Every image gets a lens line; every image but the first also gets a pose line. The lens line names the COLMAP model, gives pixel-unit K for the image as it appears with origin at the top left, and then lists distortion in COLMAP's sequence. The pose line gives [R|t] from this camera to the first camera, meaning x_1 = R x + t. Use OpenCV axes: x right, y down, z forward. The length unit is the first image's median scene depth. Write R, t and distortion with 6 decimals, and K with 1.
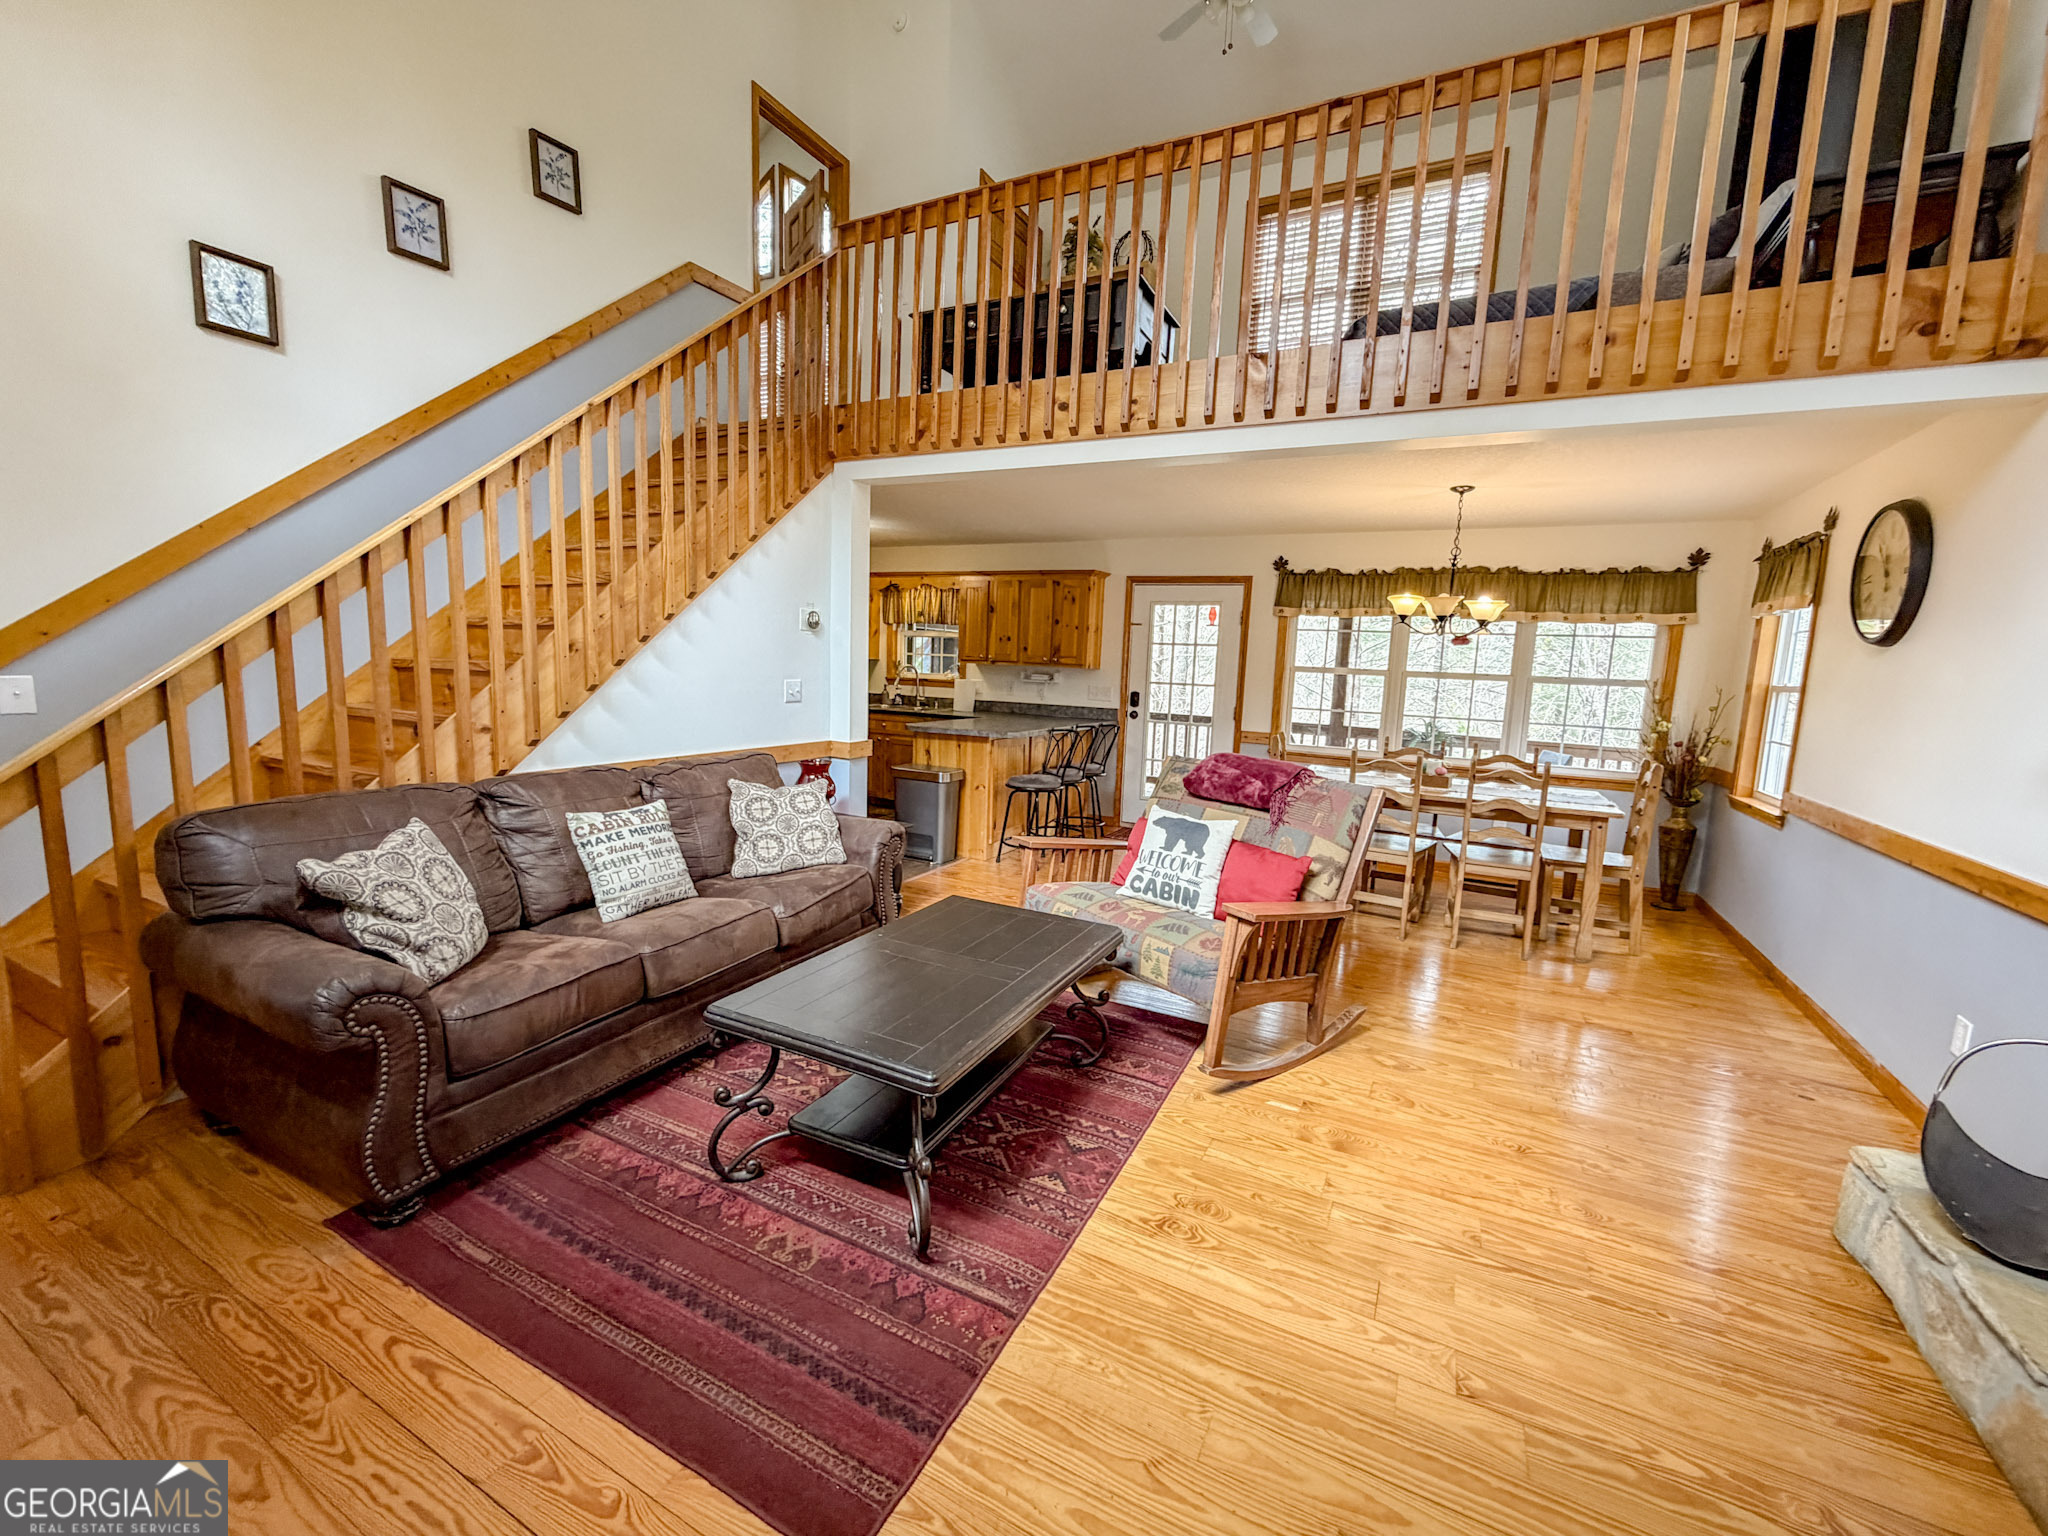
lens RADIAL K [[837.3, 0, 1030.8], [0, 837.3, 764.6], [0, 0, 1]] dist [-0.000098, -0.000130]
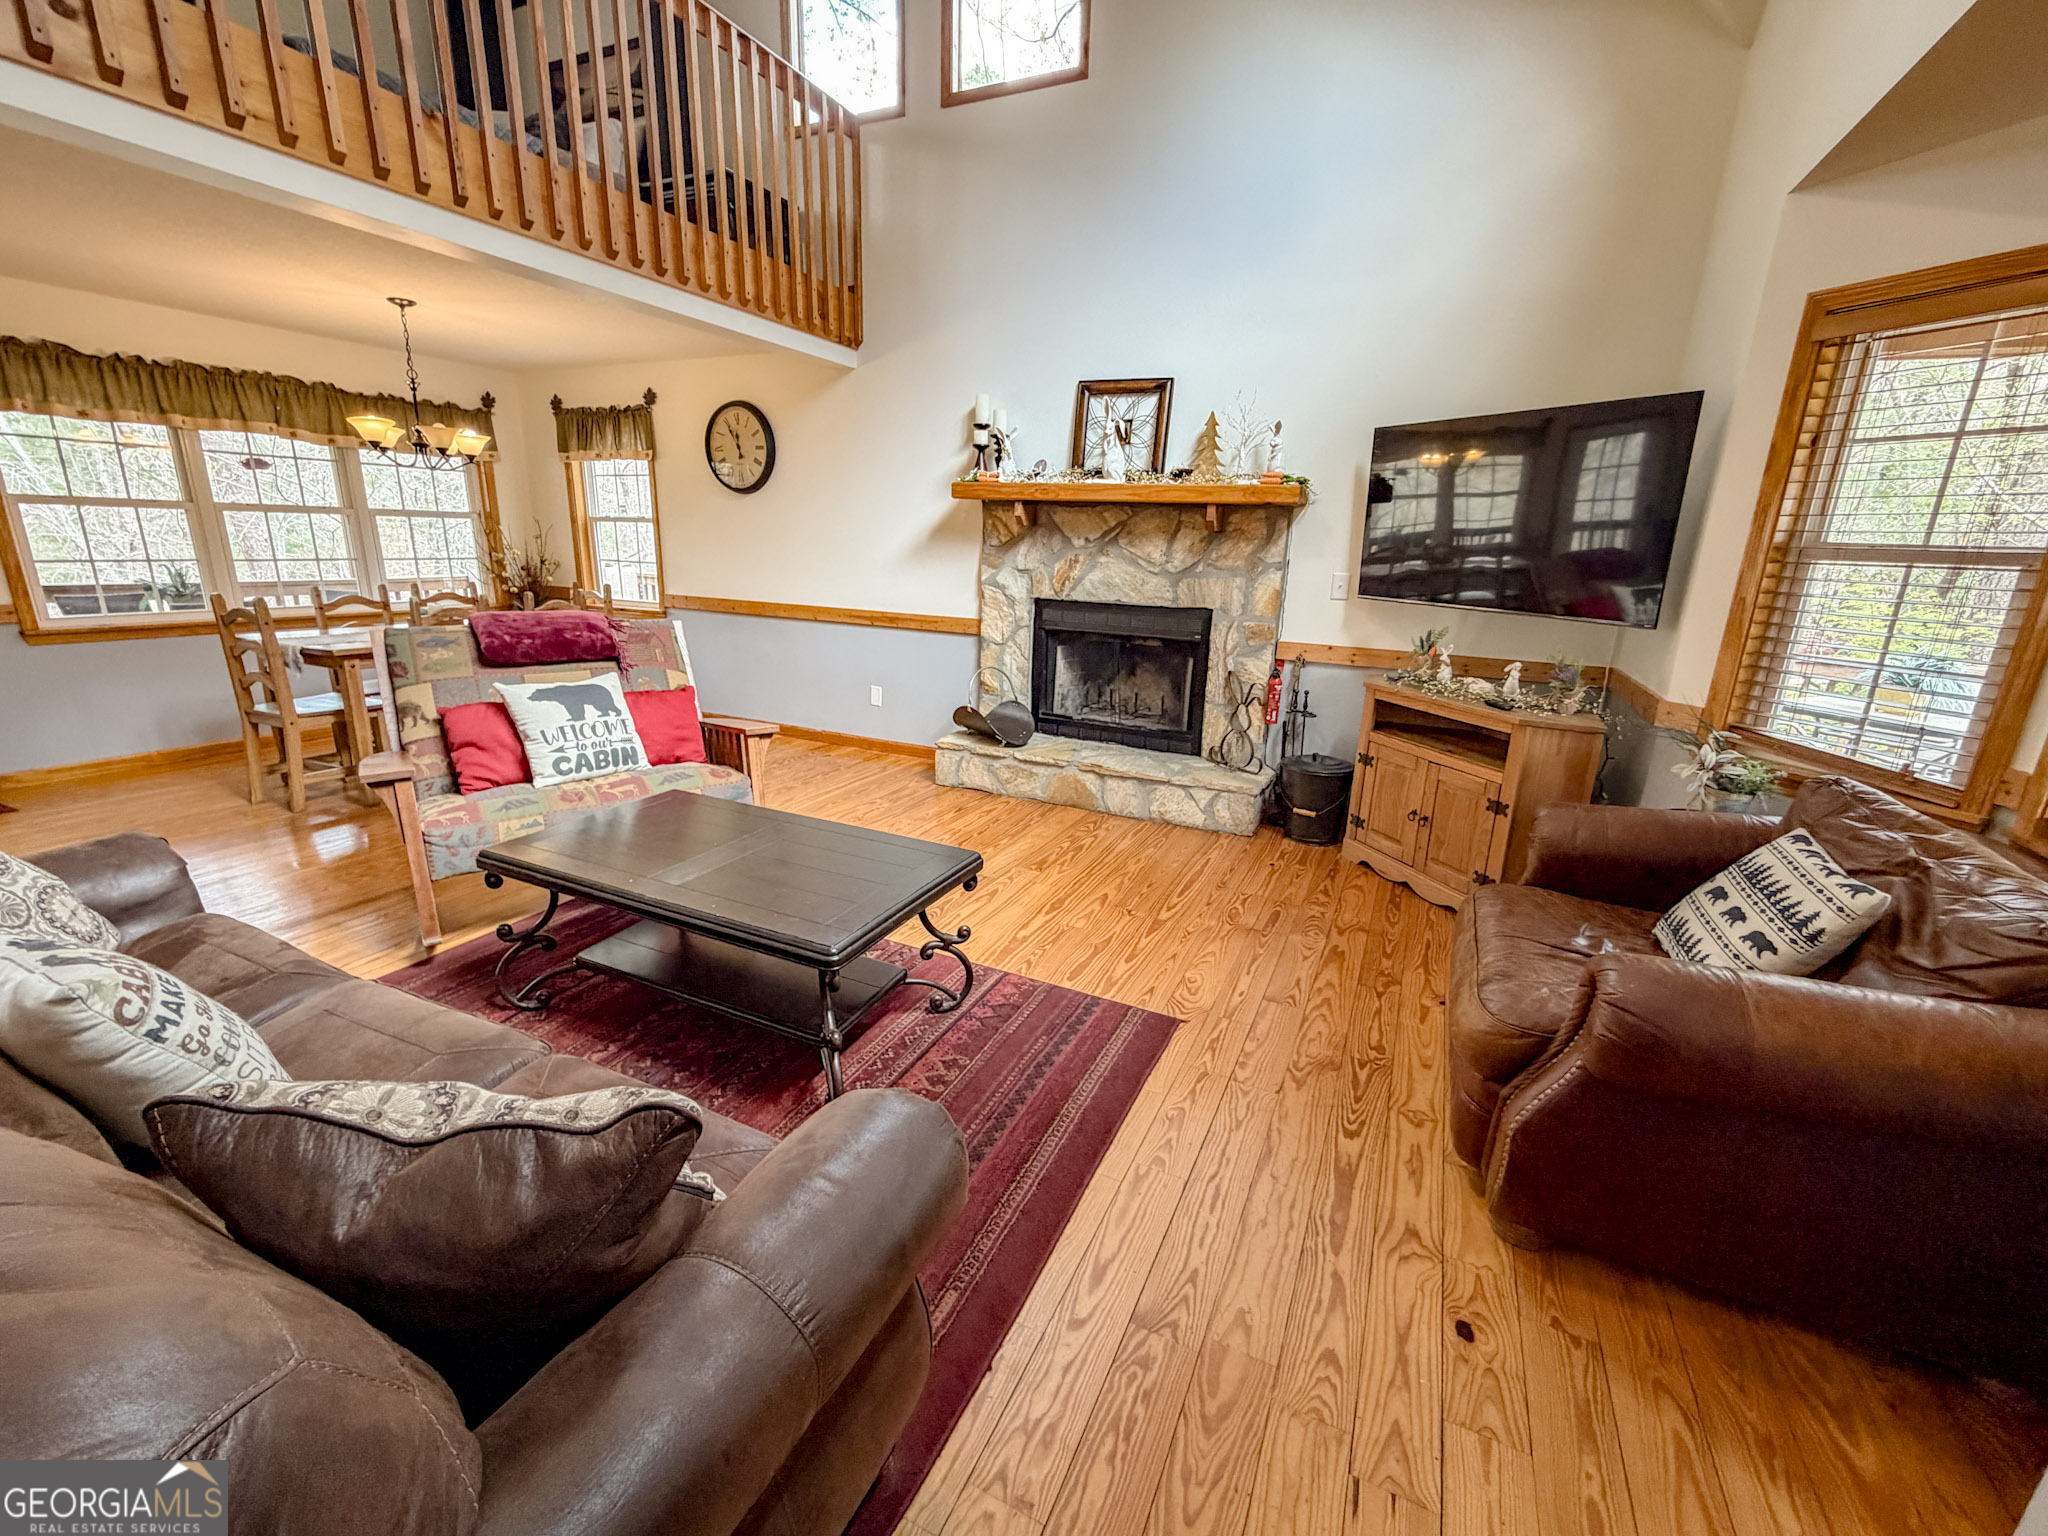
lens RADIAL K [[837.3, 0, 1013.8], [0, 837.3, 764.8], [0, 0, 1]] dist [-0.000098, -0.000130]
pose [[-0.008698, -0.301544, 0.953412, -0.362217], [0.094972, 0.948889, 0.300980, -0.041121], [-0.995442, 0.093166, 0.020385, 0.248243]]
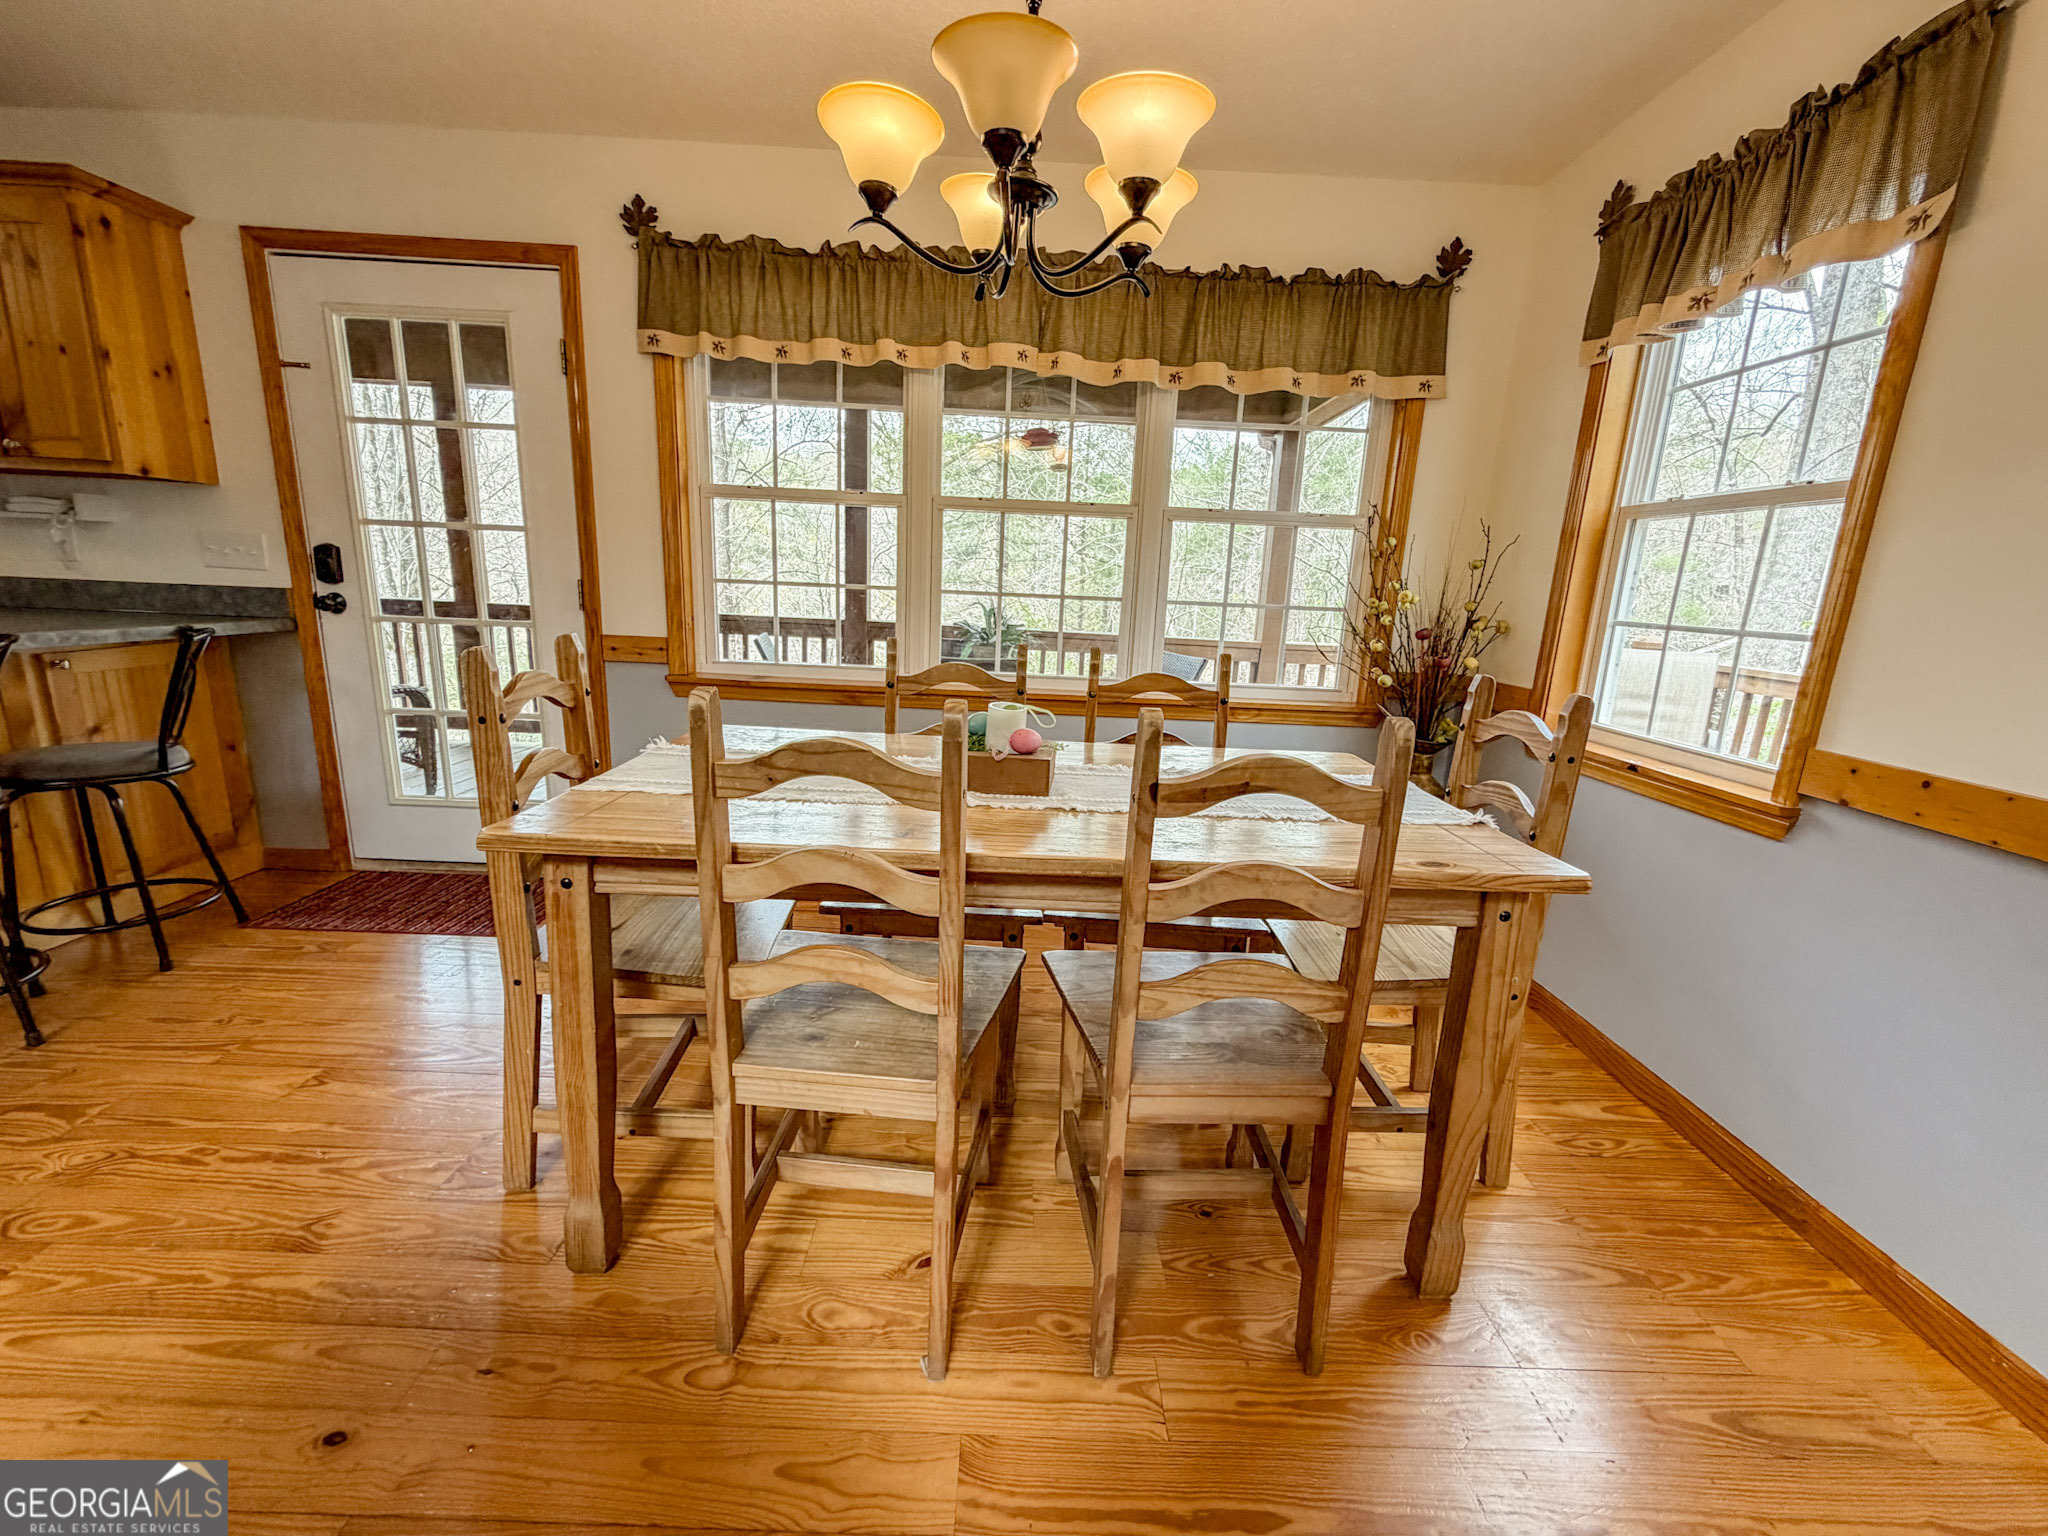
lens RADIAL K [[837.3, 0, 1026.6], [0, 837.3, 771.7], [0, 0, 1]] dist [-0.000098, -0.000130]
pose [[0.886656, -0.105105, 0.450327, 0.249079], [0.049428, 0.989789, 0.133695, -0.017143], [-0.459780, -0.096283, 0.882798, 0.517715]]
